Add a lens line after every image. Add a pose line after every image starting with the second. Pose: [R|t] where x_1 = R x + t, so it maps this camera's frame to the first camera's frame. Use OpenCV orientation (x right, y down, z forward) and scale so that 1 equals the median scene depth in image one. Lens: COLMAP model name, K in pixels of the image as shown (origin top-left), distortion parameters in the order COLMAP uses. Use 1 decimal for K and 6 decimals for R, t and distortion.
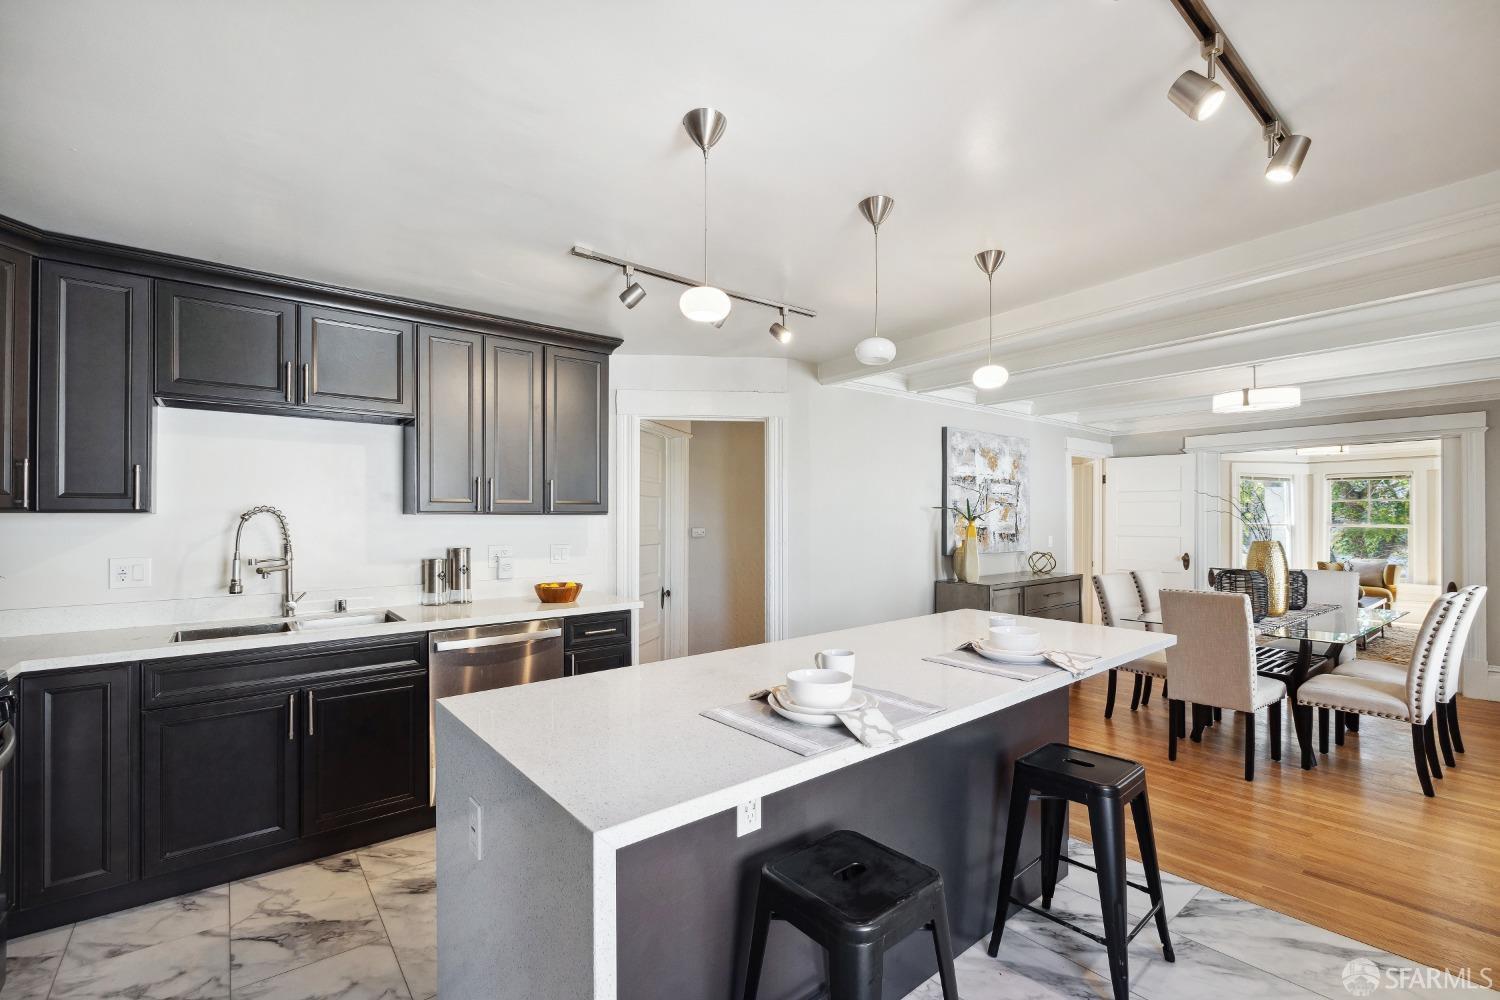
lens RADIAL K [[644.3, 0, 749.9], [0, 644.3, 516.7], [0, 0, 1]] dist [0.001216, -0.000534]
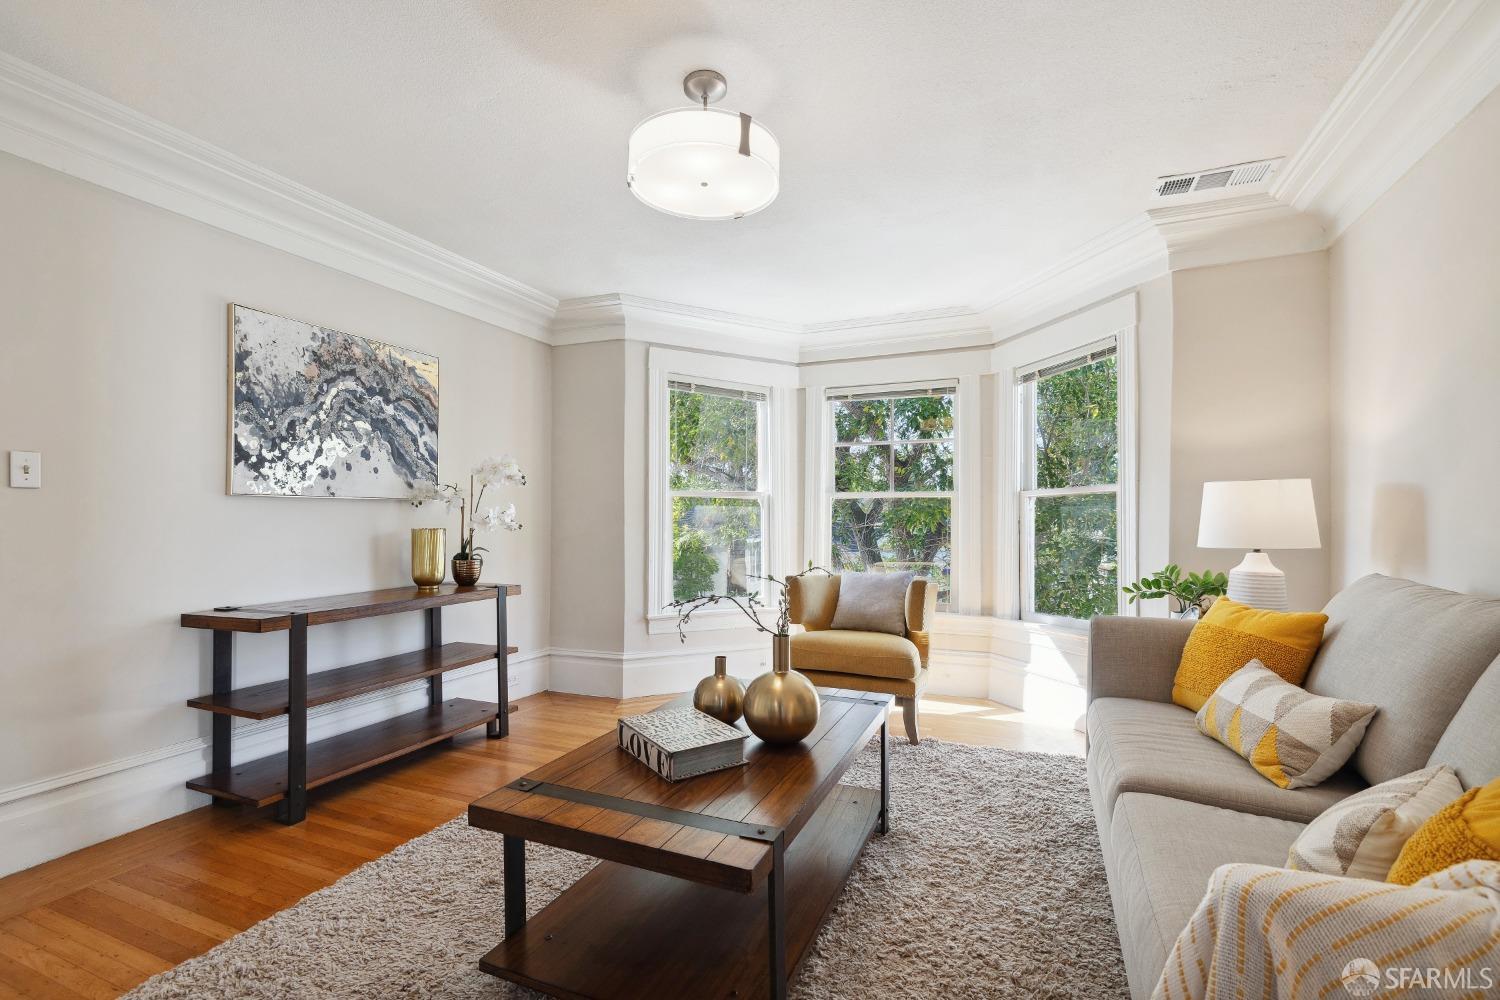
lens RADIAL K [[694.1, 0, 746.3], [0, 694.1, 513.1], [0, 0, 1]] dist [-0.005732, -0.000592]
pose [[0.877758, 0.002869, 0.479095, 1.017864], [0.000970, 0.999969, -0.007764, 0.052238], [-0.479103, 0.007280, 0.877729, 0.986431]]
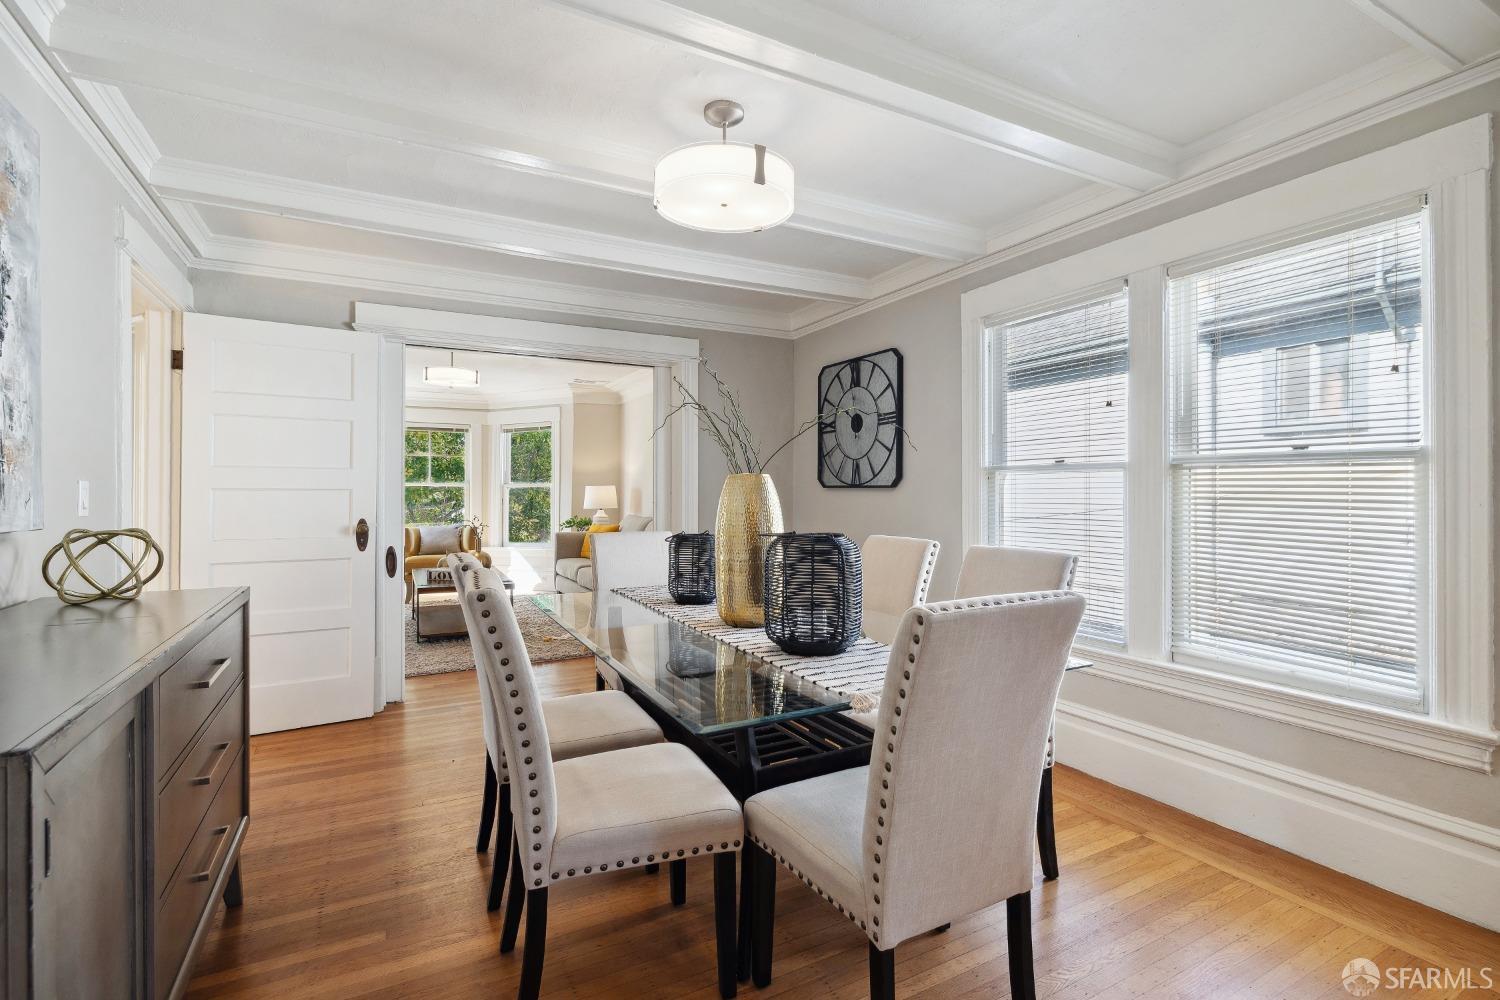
lens RADIAL K [[694.1, 0, 749.0], [0, 694.1, 493.4], [0, 0, 1]] dist [-0.005732, -0.000592]
pose [[0.181419, -0.000817, 0.983406, 0.204712], [-0.005364, 0.999984, 0.001820, 0.037408], [-0.983391, -0.005605, 0.181412, 0.676603]]
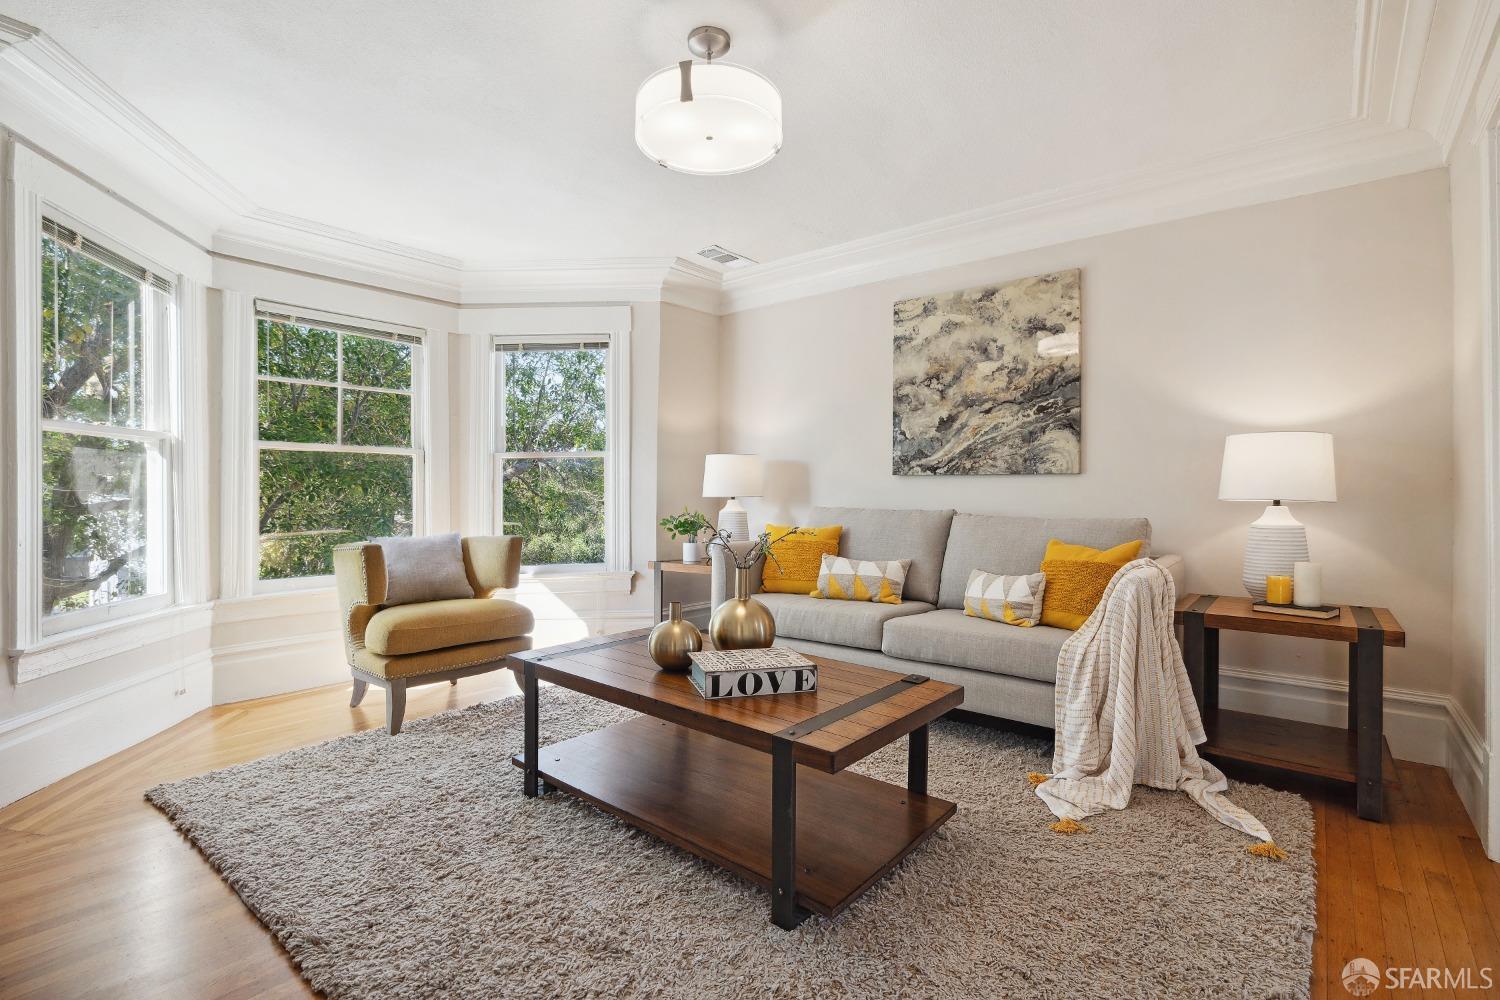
lens RADIAL K [[703.2, 0, 746.6], [0, 703.2, 501.1], [0, 0, 1]] dist [-0.003013, 0.001052]
pose [[-0.215099, -0.015154, 0.976475, 0.785297], [-0.002147, 0.999885, 0.015044, 0.066295], [-0.976590, 0.001140, -0.215107, 1.396305]]
